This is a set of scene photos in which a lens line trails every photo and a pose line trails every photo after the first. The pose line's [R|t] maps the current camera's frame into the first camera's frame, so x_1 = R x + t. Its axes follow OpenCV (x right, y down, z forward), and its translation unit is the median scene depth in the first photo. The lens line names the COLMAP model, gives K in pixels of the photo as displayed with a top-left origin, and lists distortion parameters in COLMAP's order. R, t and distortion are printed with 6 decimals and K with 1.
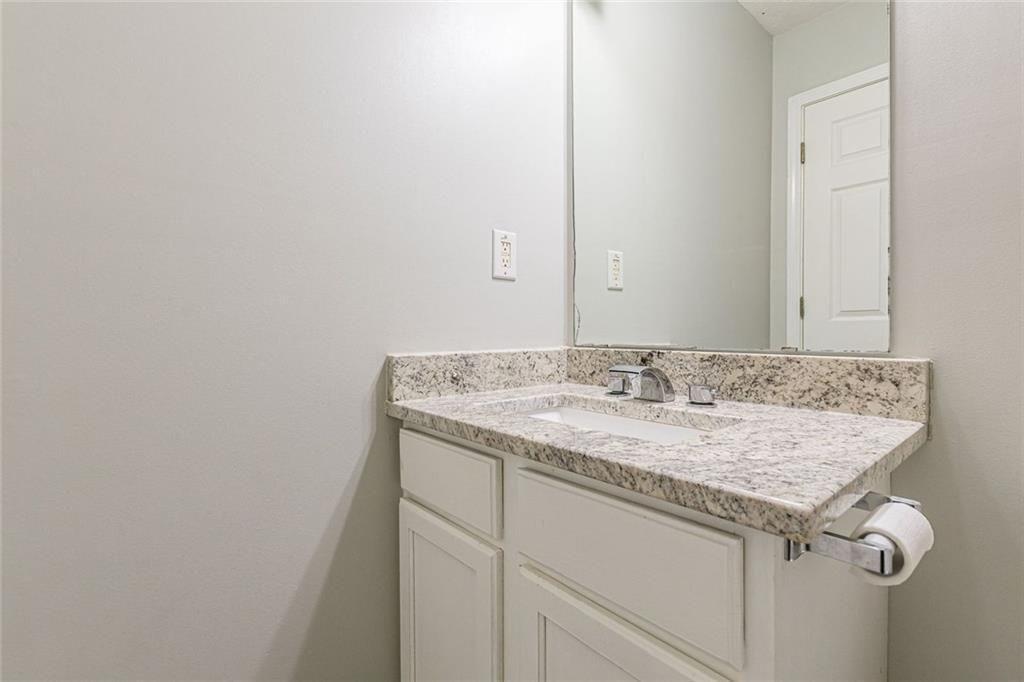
lens RADIAL K [[444.0, 0, 508.2], [0, 444.0, 339.4], [0, 0, 1]] dist [0.010792, -0.004528]
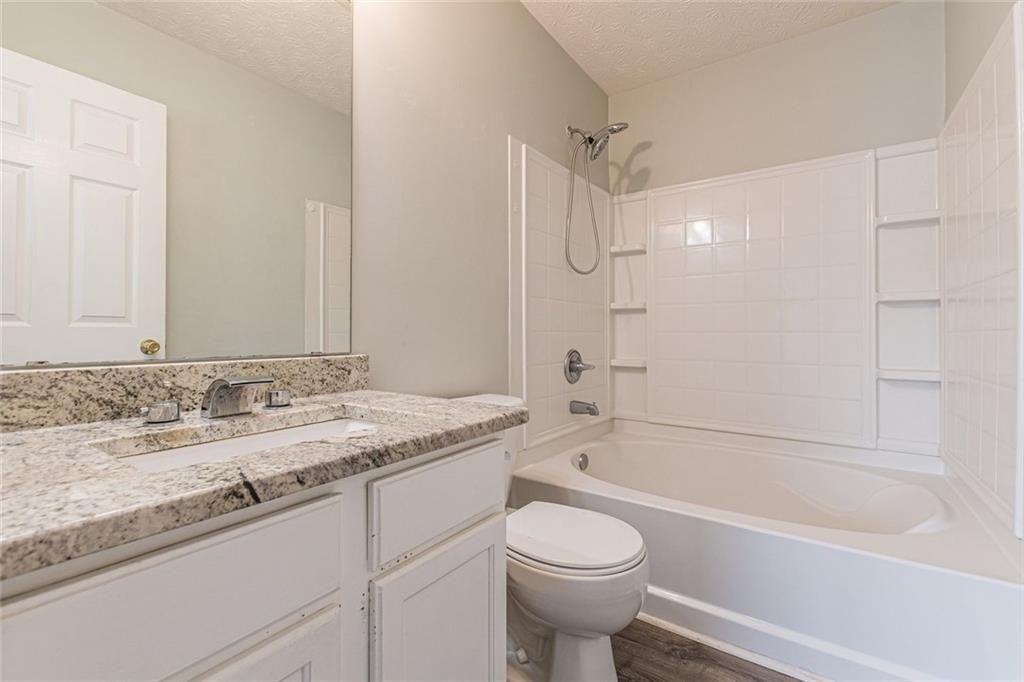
lens RADIAL K [[444.0, 0, 509.0], [0, 444.0, 338.4], [0, 0, 1]] dist [0.010792, -0.004528]
pose [[-0.263151, 0.002805, 0.964751, -0.756778], [0.010735, 0.999942, 0.000021, -0.014934], [-0.964695, 0.010362, -0.263166, 0.745060]]
